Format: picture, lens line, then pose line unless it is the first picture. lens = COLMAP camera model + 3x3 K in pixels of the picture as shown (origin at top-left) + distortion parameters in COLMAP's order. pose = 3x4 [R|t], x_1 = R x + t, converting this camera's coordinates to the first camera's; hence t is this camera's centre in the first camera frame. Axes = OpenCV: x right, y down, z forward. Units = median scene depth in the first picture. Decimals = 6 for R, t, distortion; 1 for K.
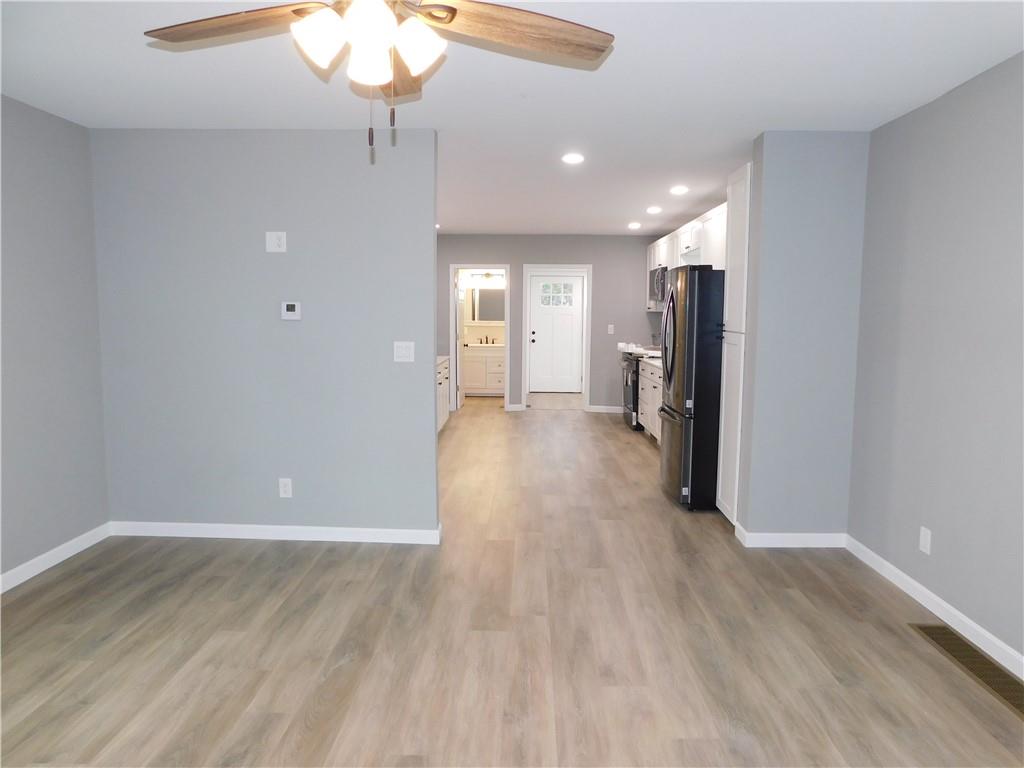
lens RADIAL K [[677.9, 0, 508.3], [0, 677.9, 385.3], [0, 0, 1]] dist [-0.056189, 0.043015]
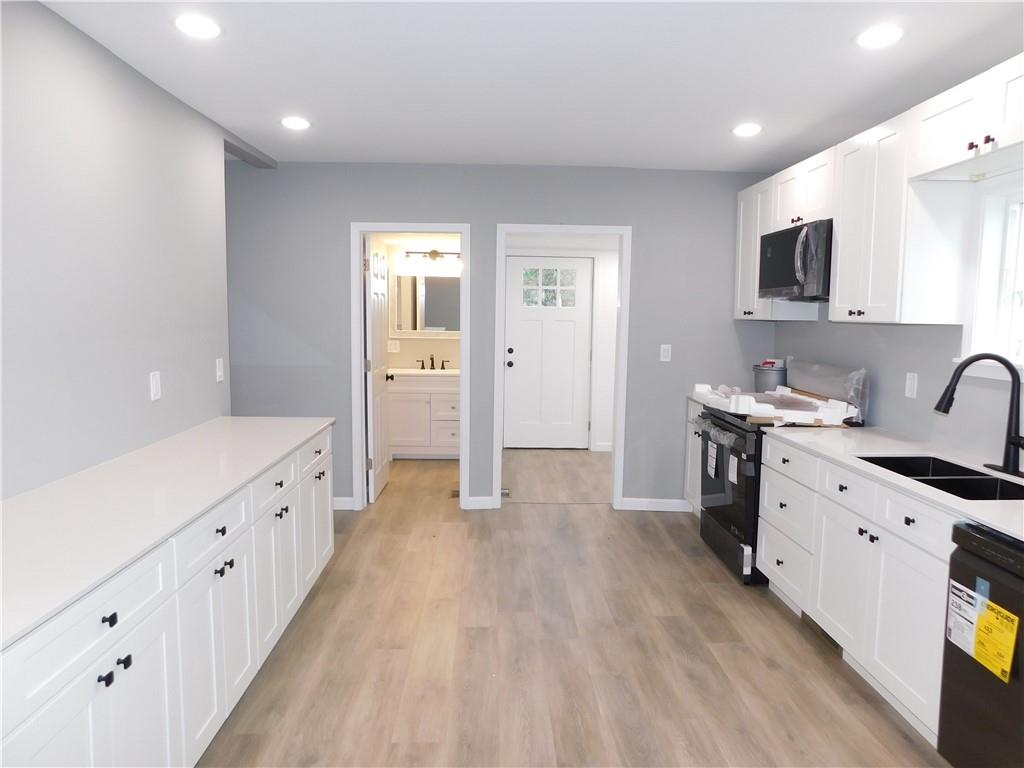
lens RADIAL K [[677.9, 0, 514.3], [0, 677.9, 381.5], [0, 0, 1]] dist [-0.056189, 0.043015]
pose [[0.998082, 0.002073, 0.061878, 0.003905], [-0.001789, 0.999988, -0.004641, -0.056944], [-0.061887, 0.004522, 0.998073, 0.482022]]
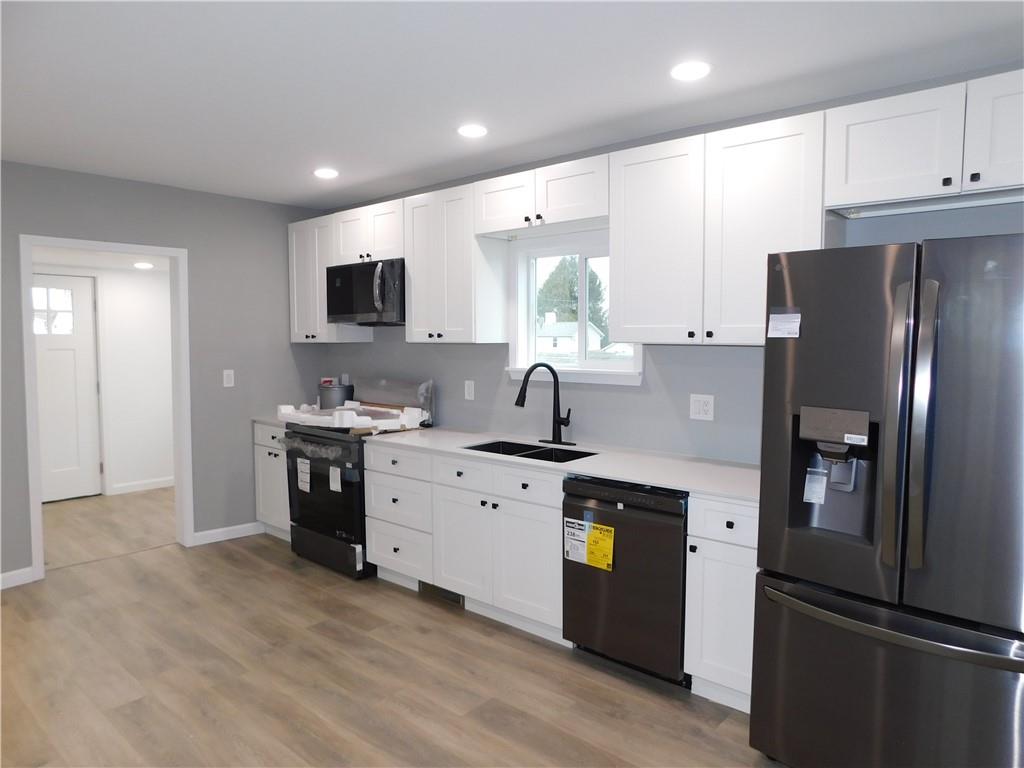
lens RADIAL K [[677.9, 0, 514.4], [0, 677.9, 380.7], [0, 0, 1]] dist [-0.056189, 0.043015]
pose [[0.646278, -0.056618, 0.760999, -0.095242], [0.086722, 0.996232, 0.000471, -0.060817], [-0.758159, 0.065691, 0.648753, 0.494856]]
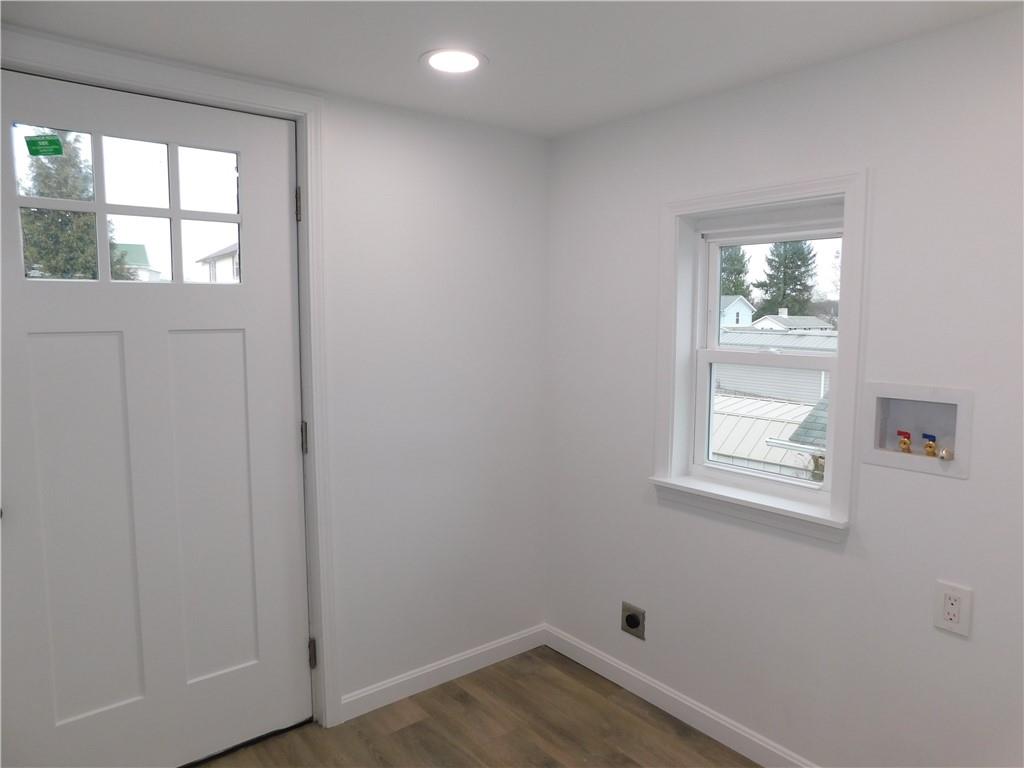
lens RADIAL K [[677.9, 0, 510.7], [0, 677.9, 379.5], [0, 0, 1]] dist [-0.056189, 0.043015]
pose [[0.768523, -0.071269, 0.635841, 0.041789], [0.075791, 0.996920, 0.020135, -0.107294], [-0.635318, 0.032717, 0.771557, 0.986963]]
